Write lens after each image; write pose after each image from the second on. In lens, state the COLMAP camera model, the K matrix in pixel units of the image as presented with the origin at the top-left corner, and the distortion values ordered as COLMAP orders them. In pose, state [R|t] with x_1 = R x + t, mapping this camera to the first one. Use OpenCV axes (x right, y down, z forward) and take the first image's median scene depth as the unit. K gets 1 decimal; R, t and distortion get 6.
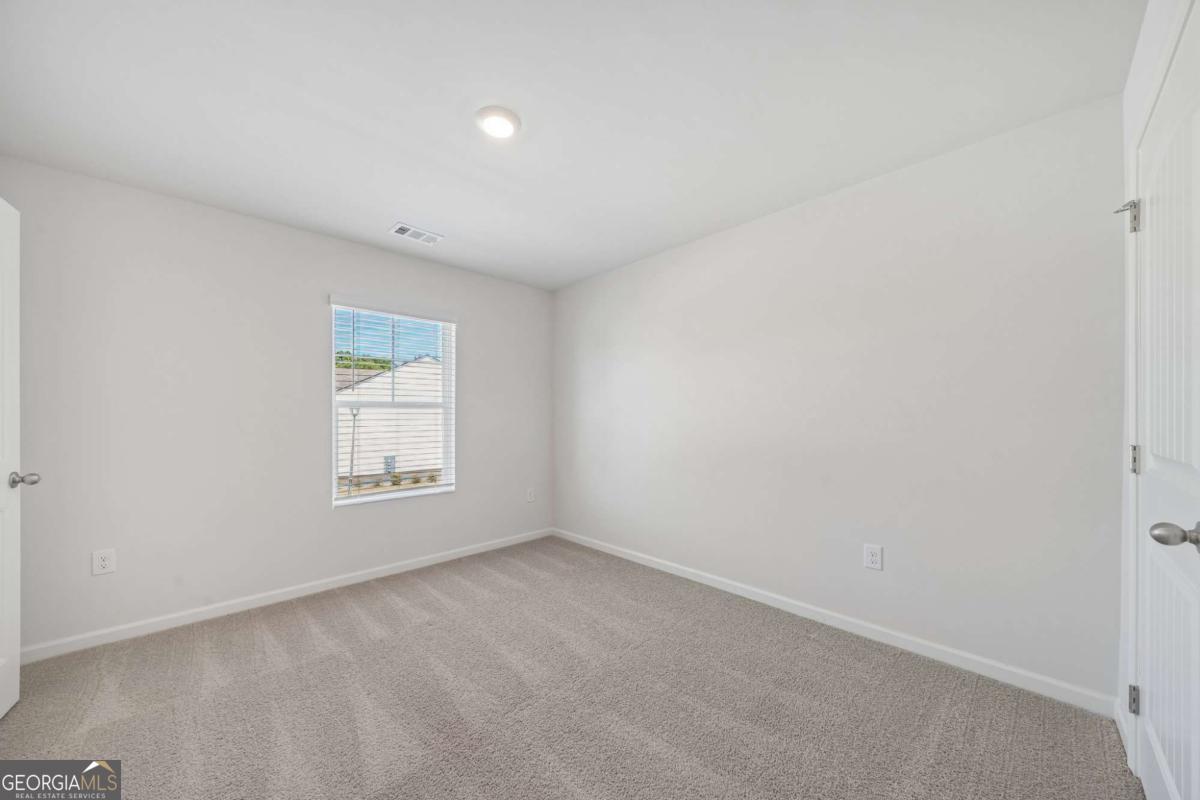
lens RADIAL K [[409.5, 0, 600.0], [0, 409.5, 400.0], [0, 0, 1]] dist [-0.000069, 0.000027]
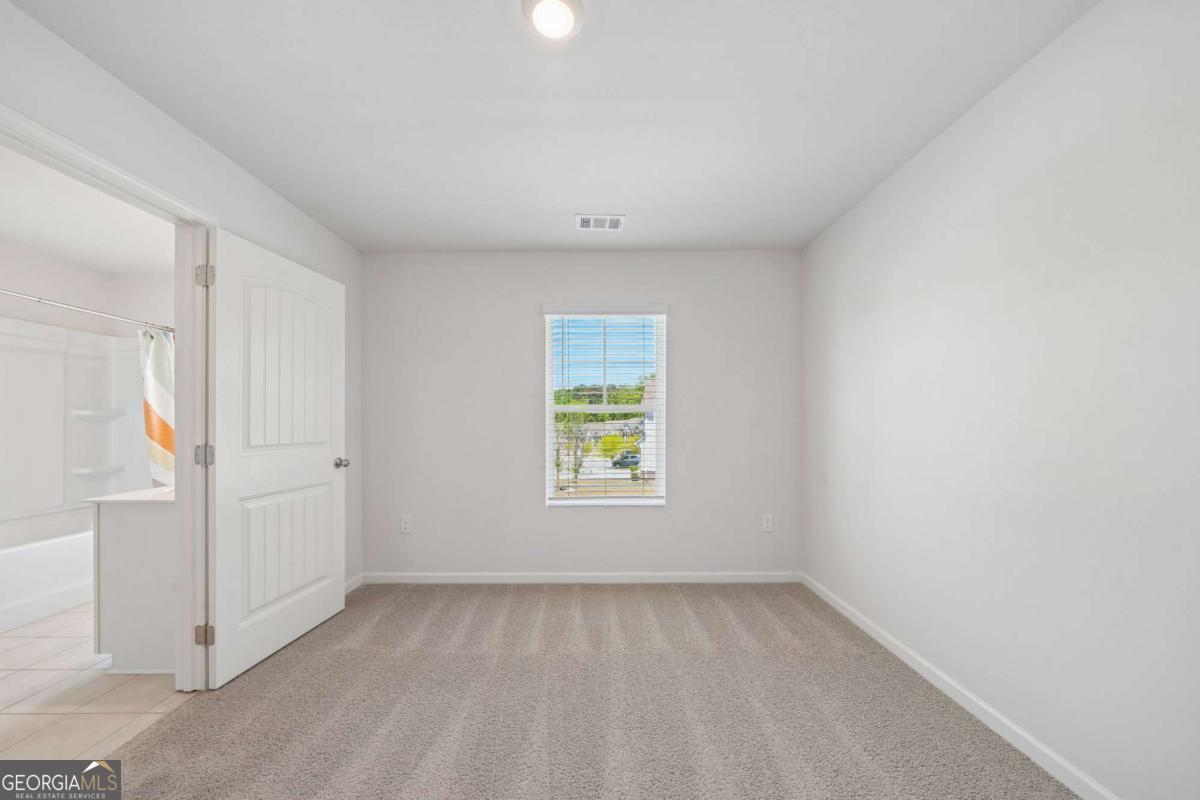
lens RADIAL K [[415.4, 0, 601.9], [0, 415.4, 410.6], [0, 0, 1]] dist [-0.000526, -0.000014]
pose [[0.730858, -0.014008, -0.682385, 0.185192], [0.028138, 0.999558, 0.009618, 0.008291], [0.681949, -0.026230, 0.730929, 0.311516]]
